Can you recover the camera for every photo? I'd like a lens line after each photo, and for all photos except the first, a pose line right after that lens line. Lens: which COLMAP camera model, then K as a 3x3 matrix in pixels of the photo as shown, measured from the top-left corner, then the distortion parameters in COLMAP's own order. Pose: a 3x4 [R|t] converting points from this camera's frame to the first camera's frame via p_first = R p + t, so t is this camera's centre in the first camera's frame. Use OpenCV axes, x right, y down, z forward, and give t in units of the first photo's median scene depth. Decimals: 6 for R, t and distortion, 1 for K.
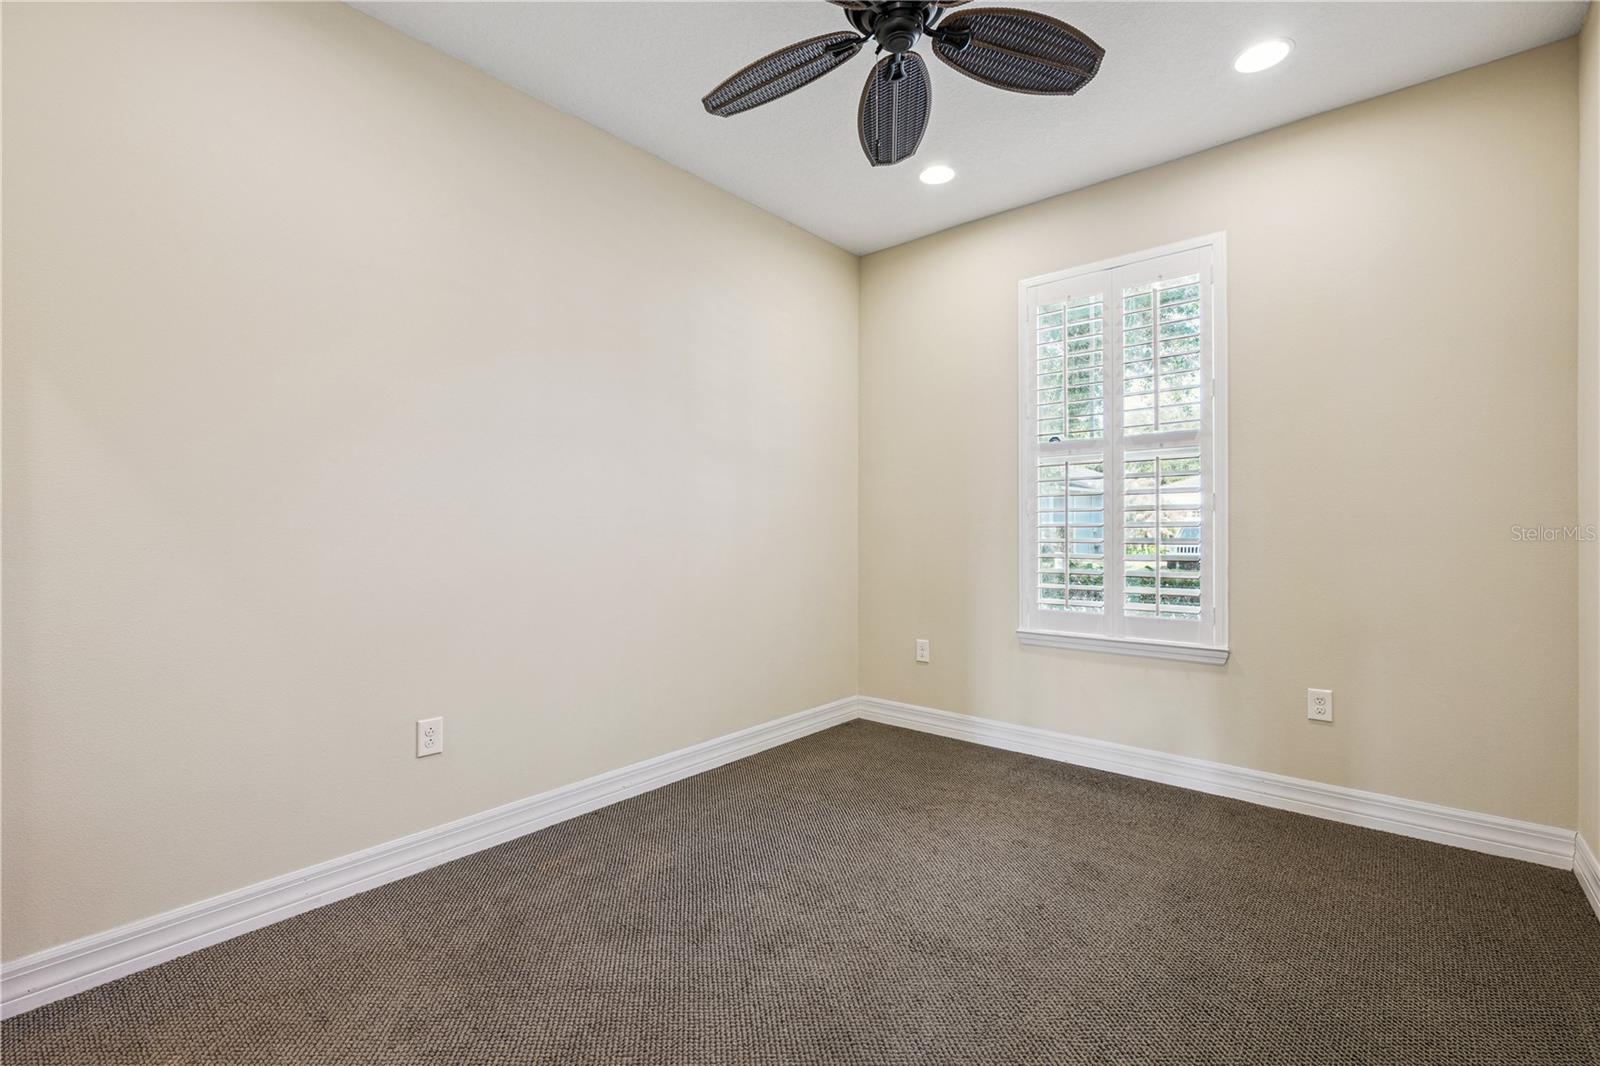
lens RADIAL K [[709.2, 0, 794.8], [0, 709.2, 533.7], [0, 0, 1]] dist [-0.002929, -0.000398]
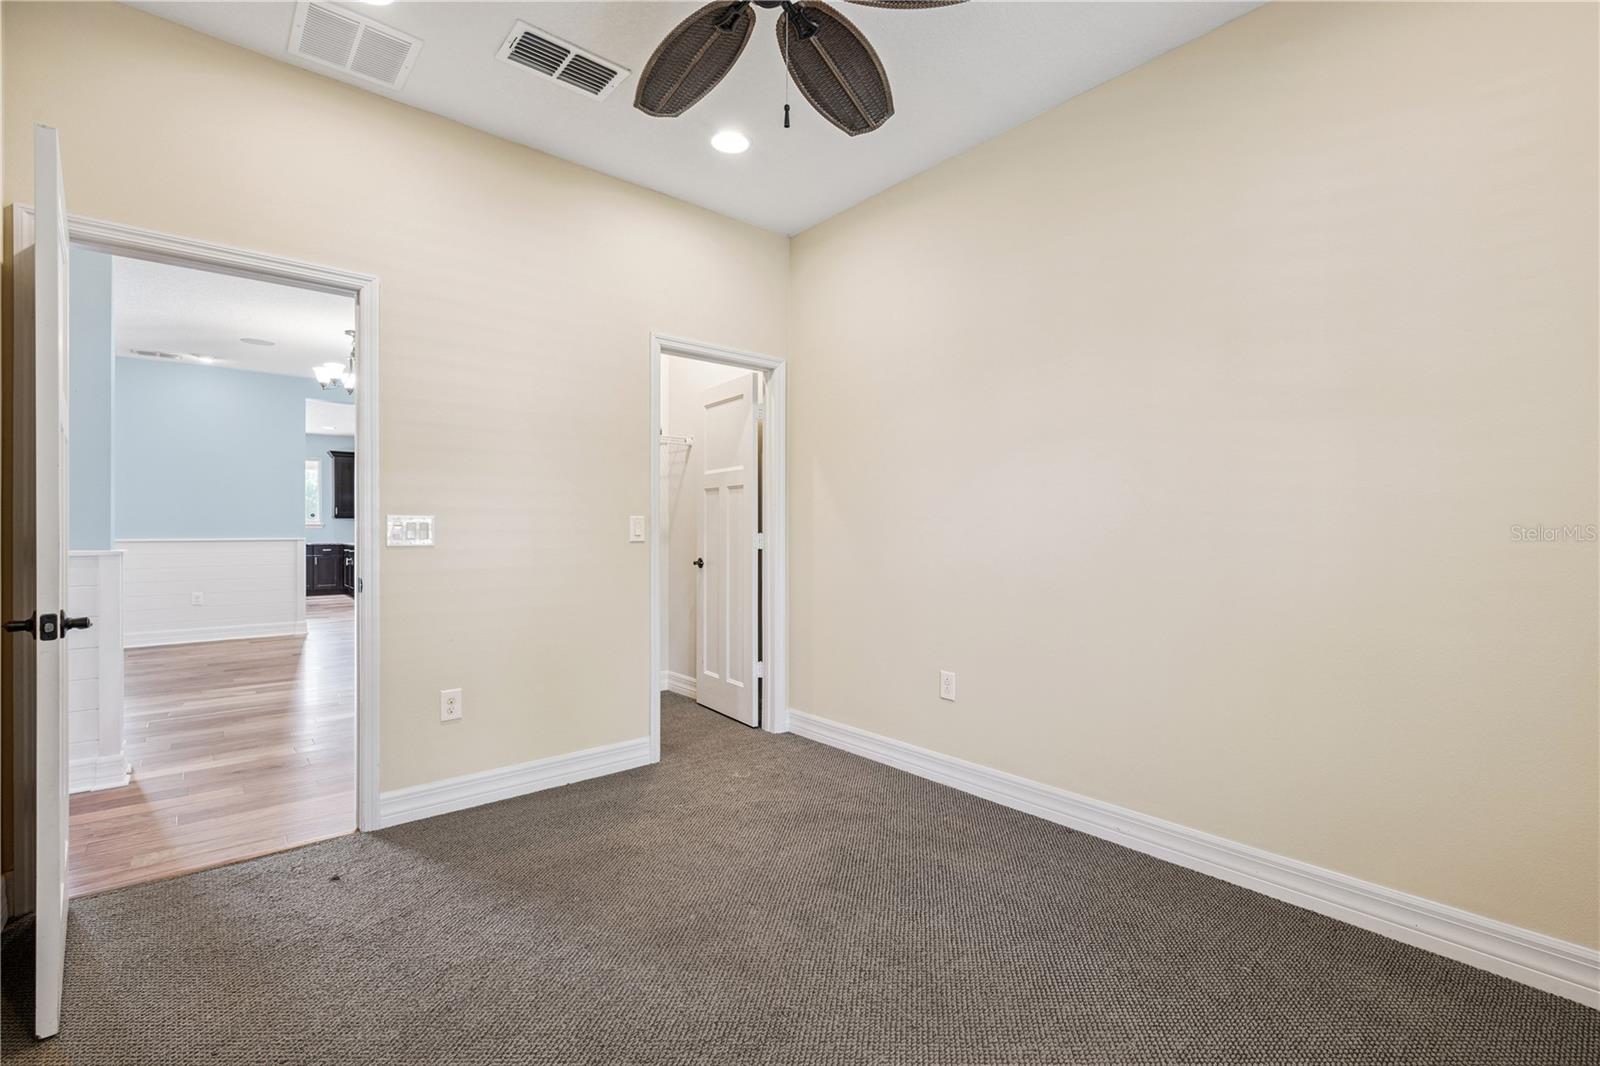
lens RADIAL K [[709.2, 0, 795.2], [0, 709.2, 526.6], [0, 0, 1]] dist [-0.002929, -0.000398]
pose [[-0.161118, 0.010234, -0.986882, 0.712130], [-0.001319, 0.999943, 0.010585, -0.019372], [0.986934, 0.003007, -0.161095, 0.802001]]
